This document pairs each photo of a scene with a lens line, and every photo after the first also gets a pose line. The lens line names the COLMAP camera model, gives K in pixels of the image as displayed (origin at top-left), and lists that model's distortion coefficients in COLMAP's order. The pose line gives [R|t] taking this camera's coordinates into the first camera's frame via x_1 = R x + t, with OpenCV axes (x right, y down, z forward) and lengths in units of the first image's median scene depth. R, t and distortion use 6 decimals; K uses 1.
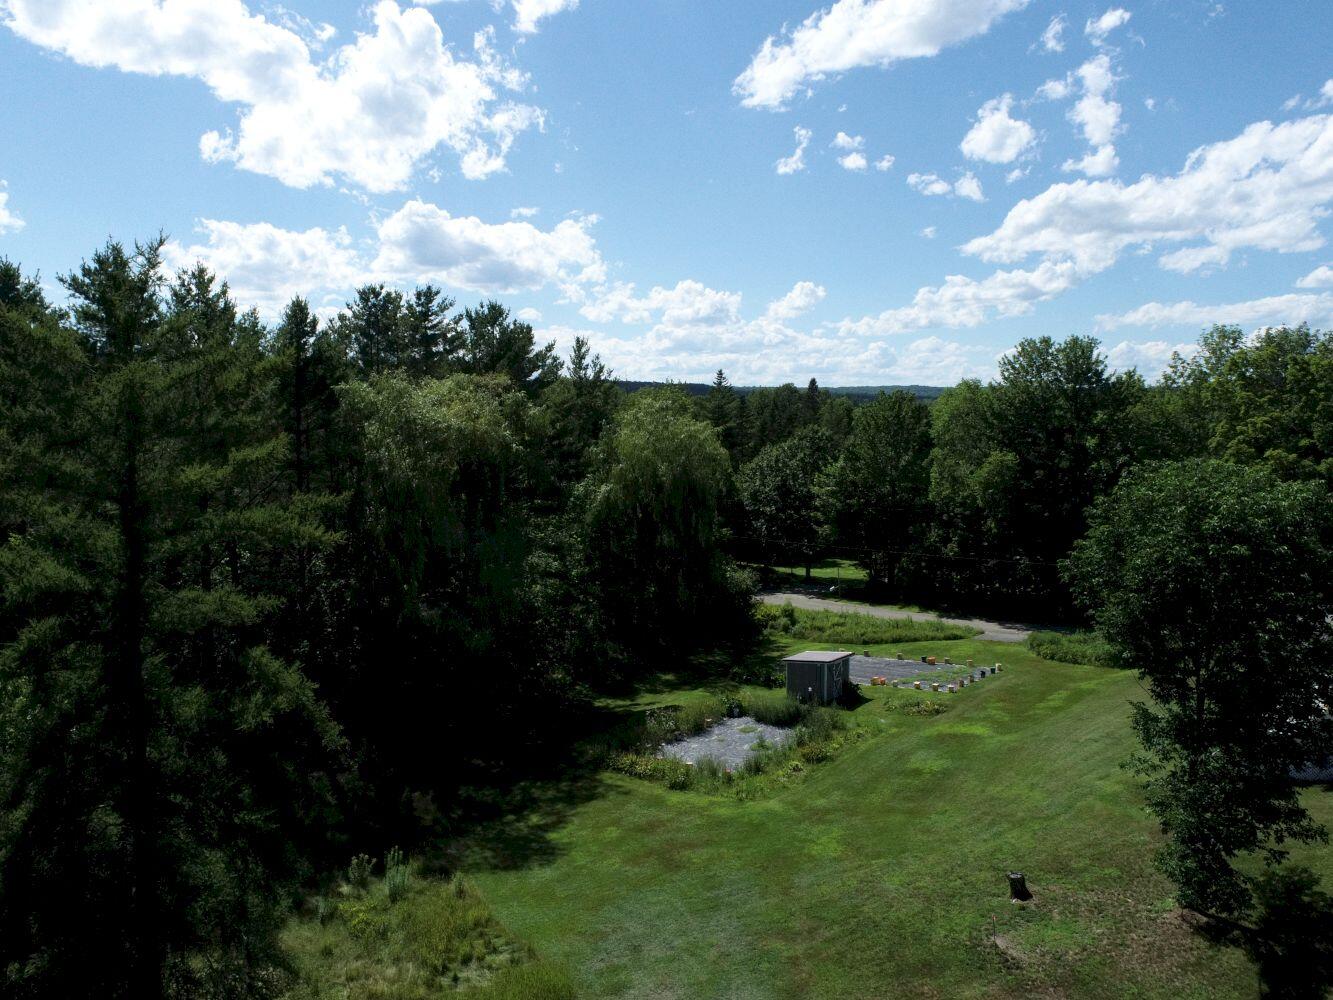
lens RADIAL K [[1023.7, 0, 666.0], [0, 1023.7, 496.0], [0, 0, 1]] dist [-0.016790, 0.012380]
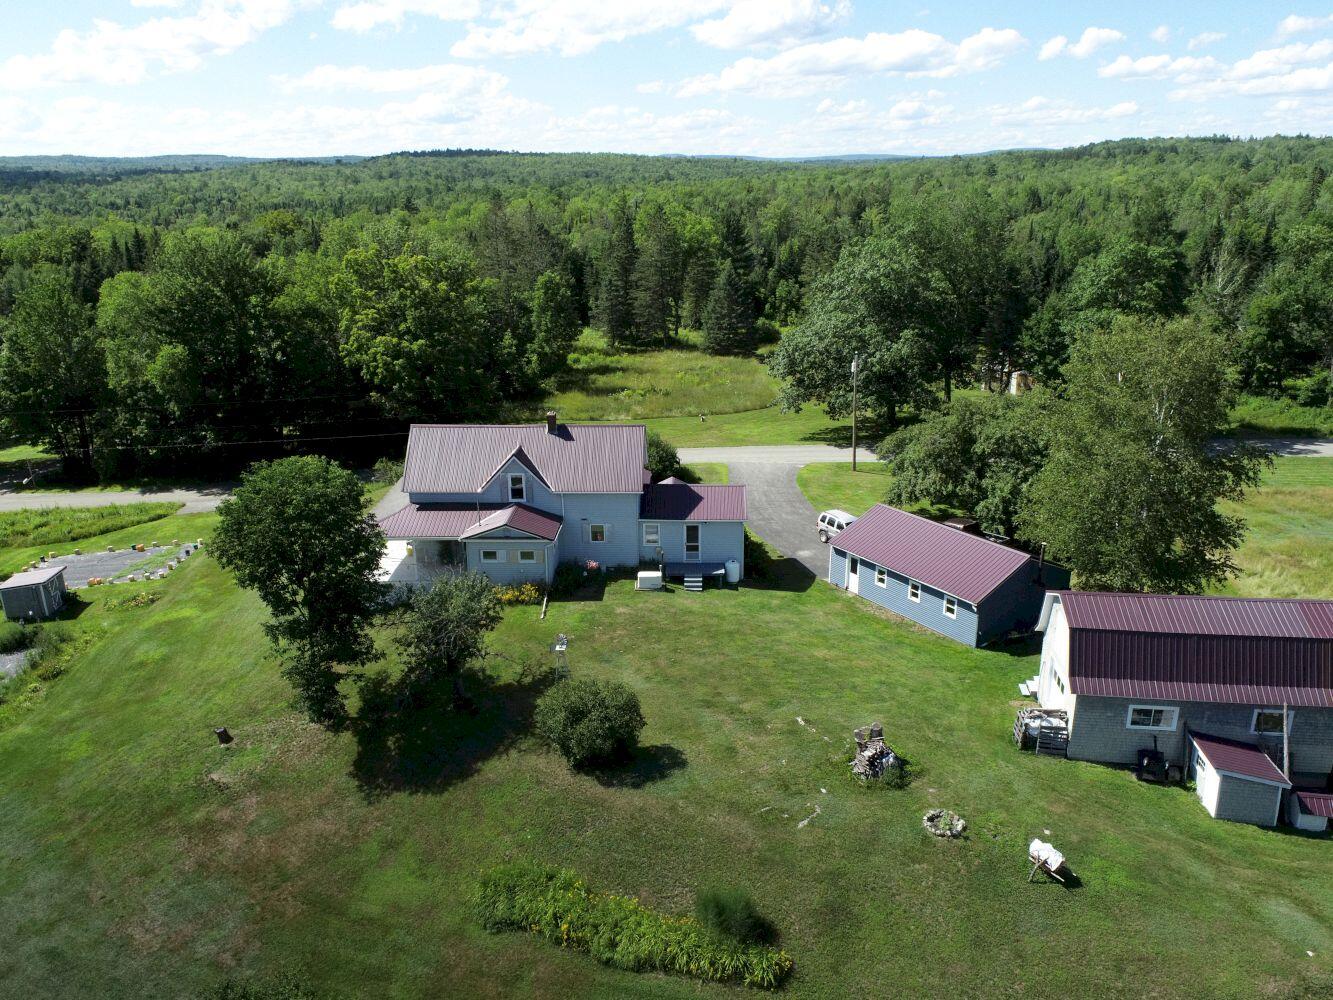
lens RADIAL K [[1023.7, 0, 664.1], [0, 1023.7, 499.6], [0, 0, 1]] dist [-0.016790, 0.012380]
pose [[0.735771, -0.219446, 0.640690, -0.040101], [0.076188, 0.966861, 0.243671, -0.159406], [-0.672931, -0.130473, 0.728108, -0.289802]]
